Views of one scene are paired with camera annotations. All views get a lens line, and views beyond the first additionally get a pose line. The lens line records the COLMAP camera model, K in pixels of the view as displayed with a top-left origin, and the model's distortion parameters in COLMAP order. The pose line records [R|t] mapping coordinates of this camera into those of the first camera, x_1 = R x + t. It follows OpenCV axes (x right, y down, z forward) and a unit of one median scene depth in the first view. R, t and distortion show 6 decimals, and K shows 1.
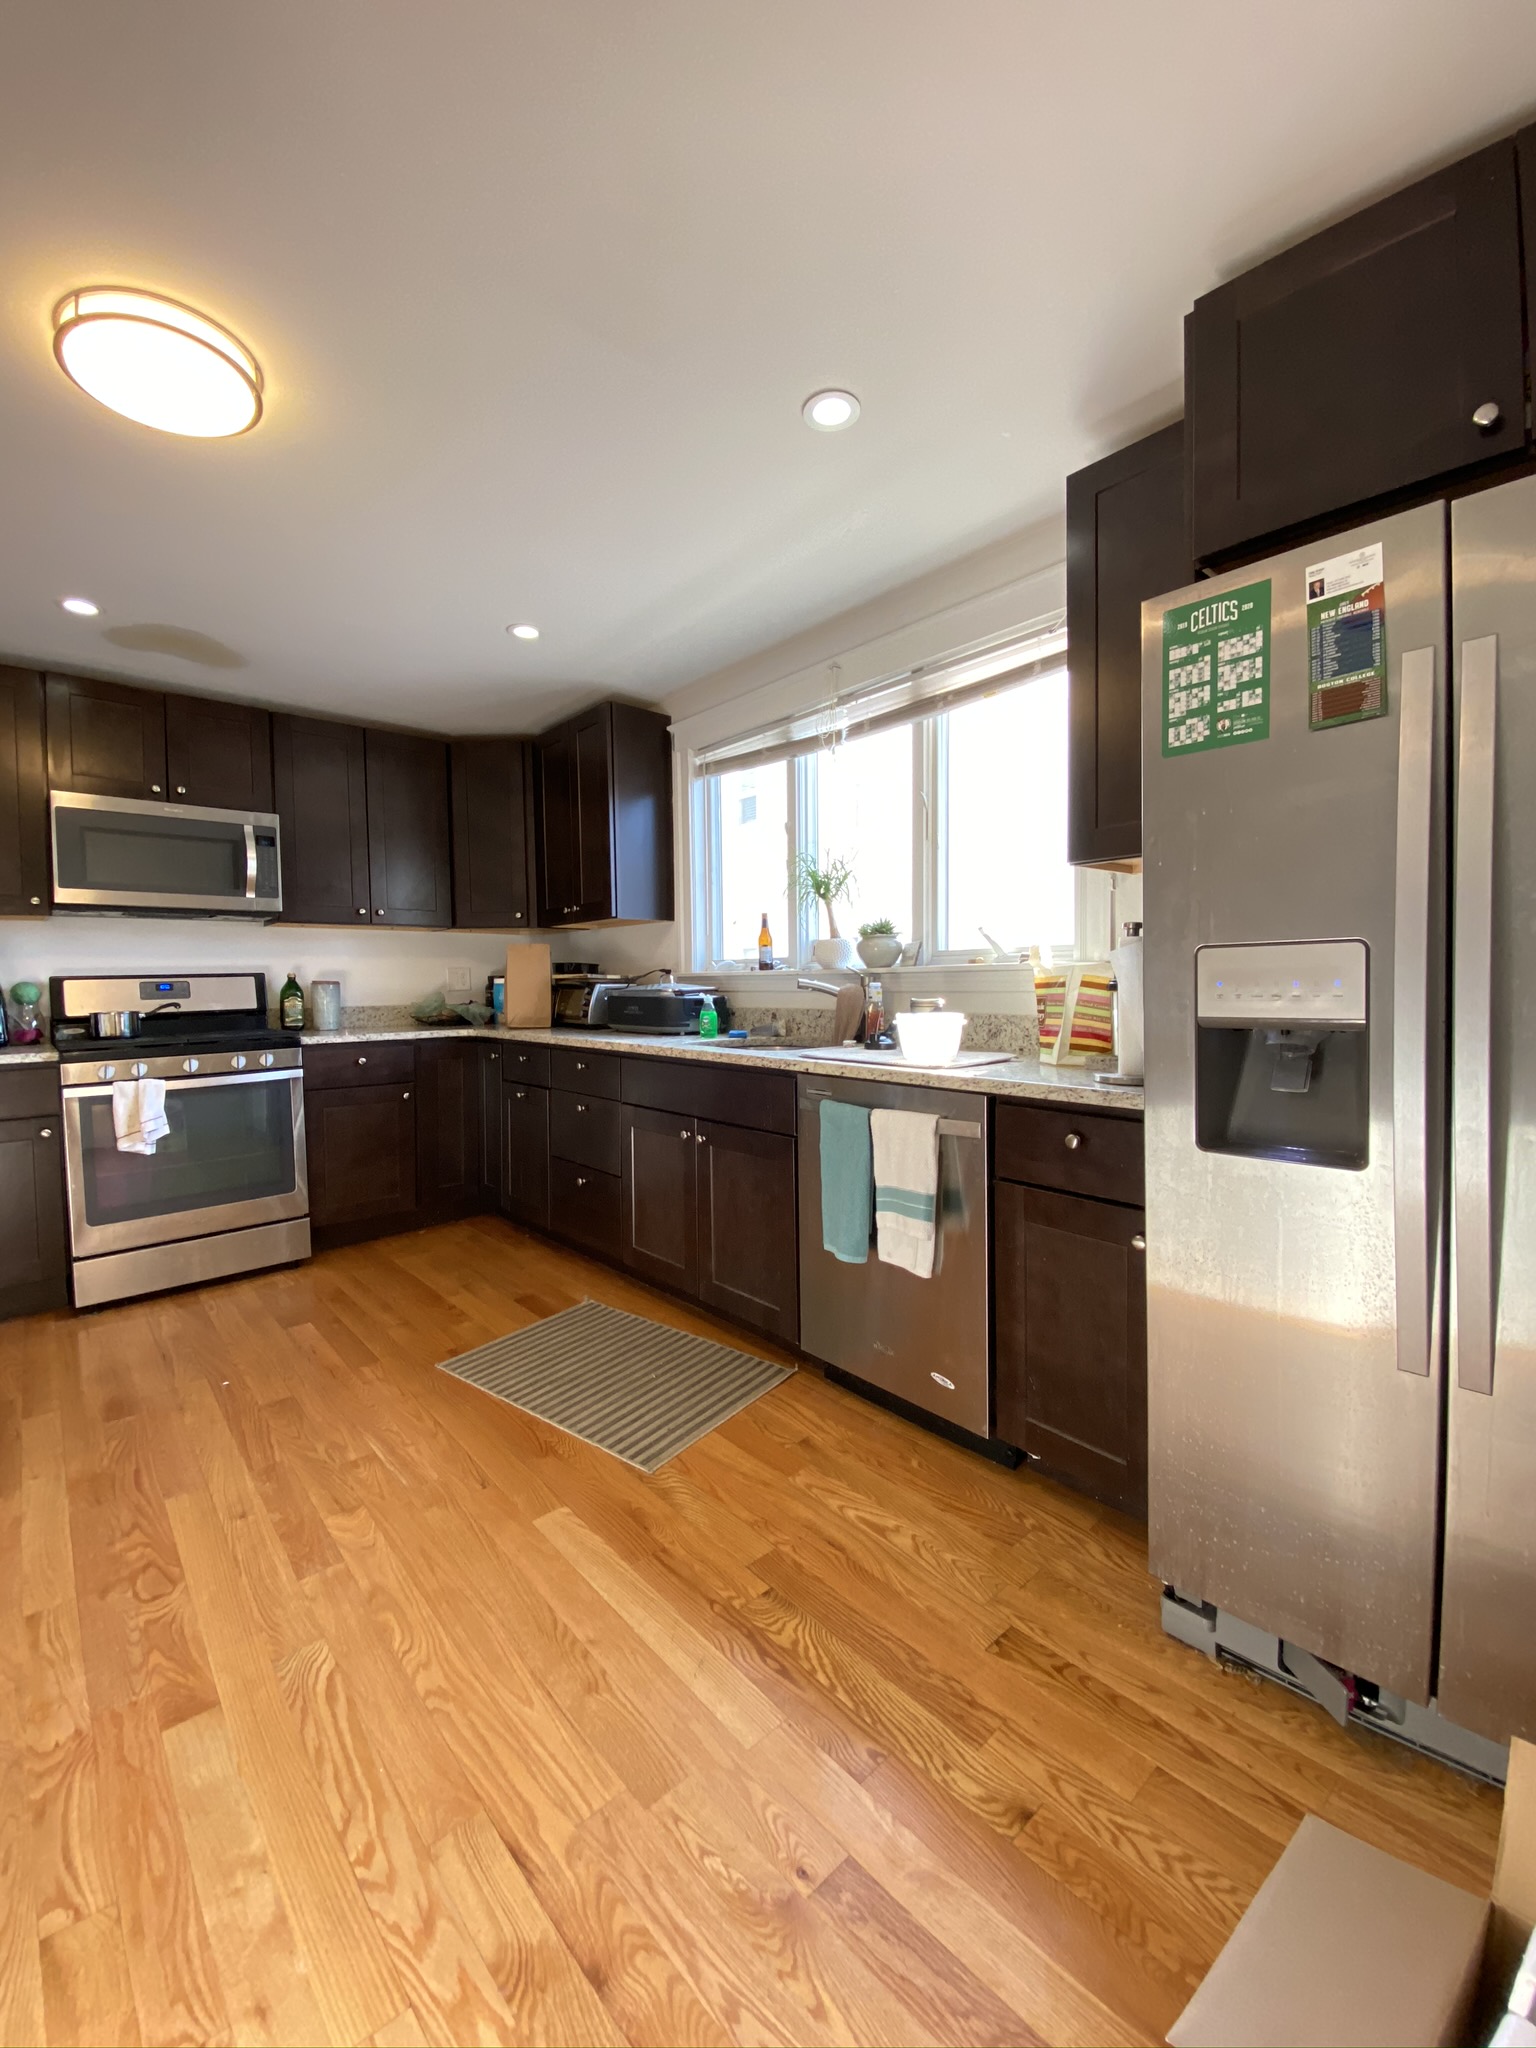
lens RADIAL K [[829.0, 0, 758.3], [0, 829.0, 1014.8], [0, 0, 1]] dist [0.014605, -0.017505]
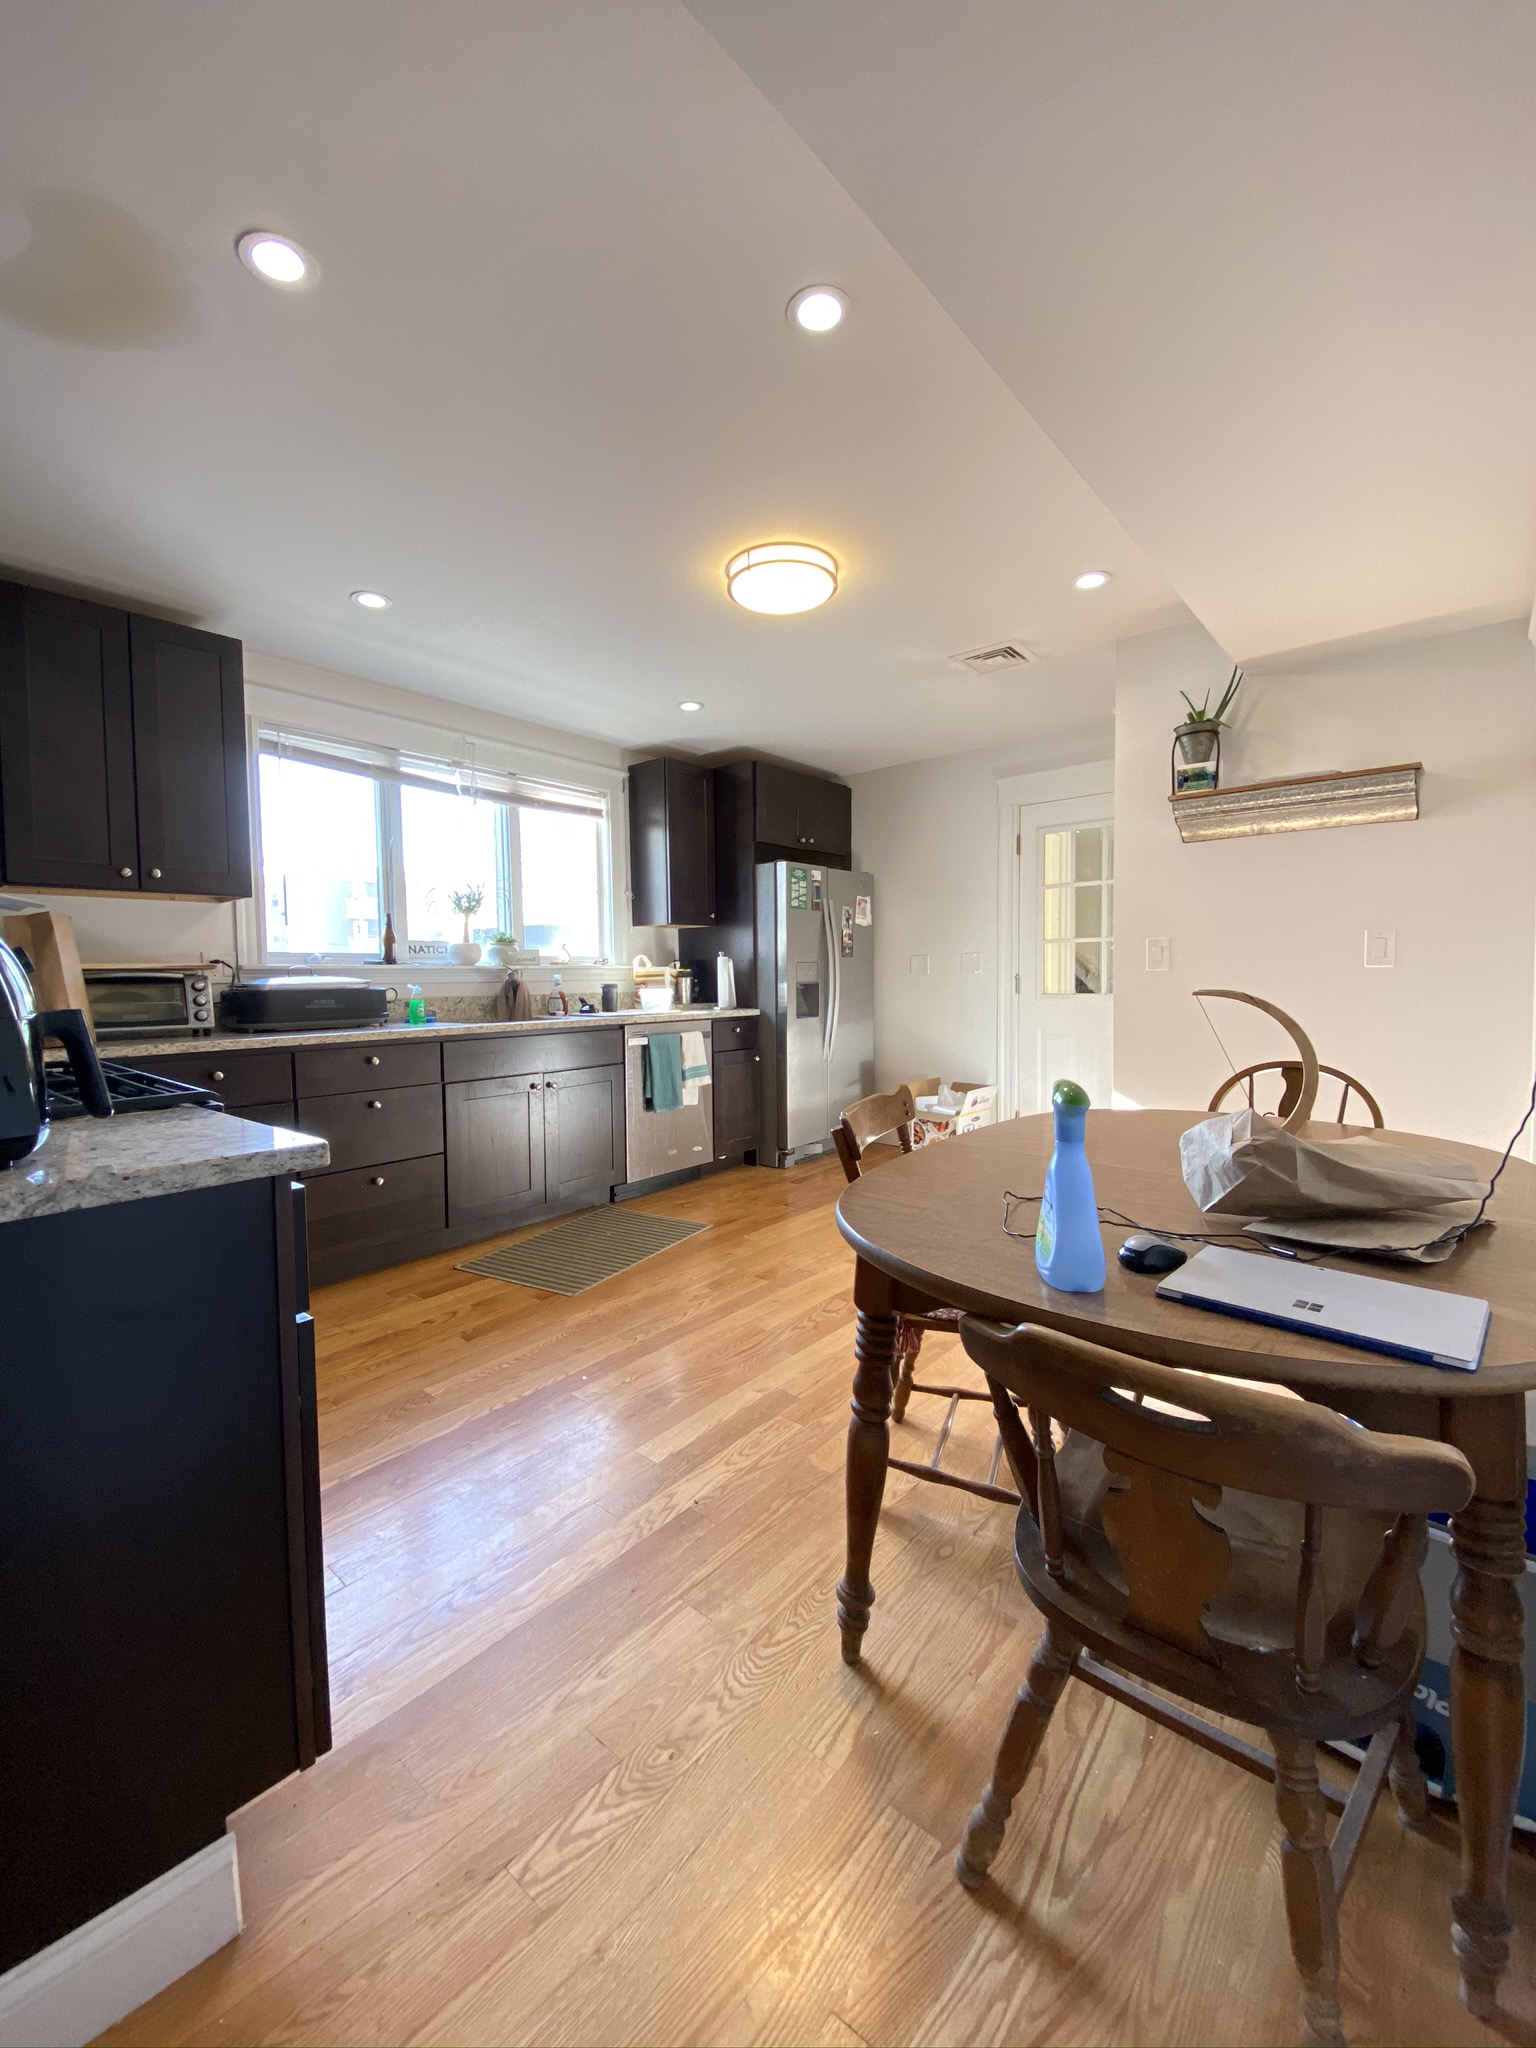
lens RADIAL K [[829.0, 0, 758.3], [0, 829.0, 1014.8], [0, 0, 1]] dist [0.014605, -0.017505]
pose [[-0.147155, -0.034708, 0.988504, -1.234912], [0.053787, 0.997625, 0.043035, -0.007959], [-0.987650, 0.059501, -0.144939, 0.698003]]
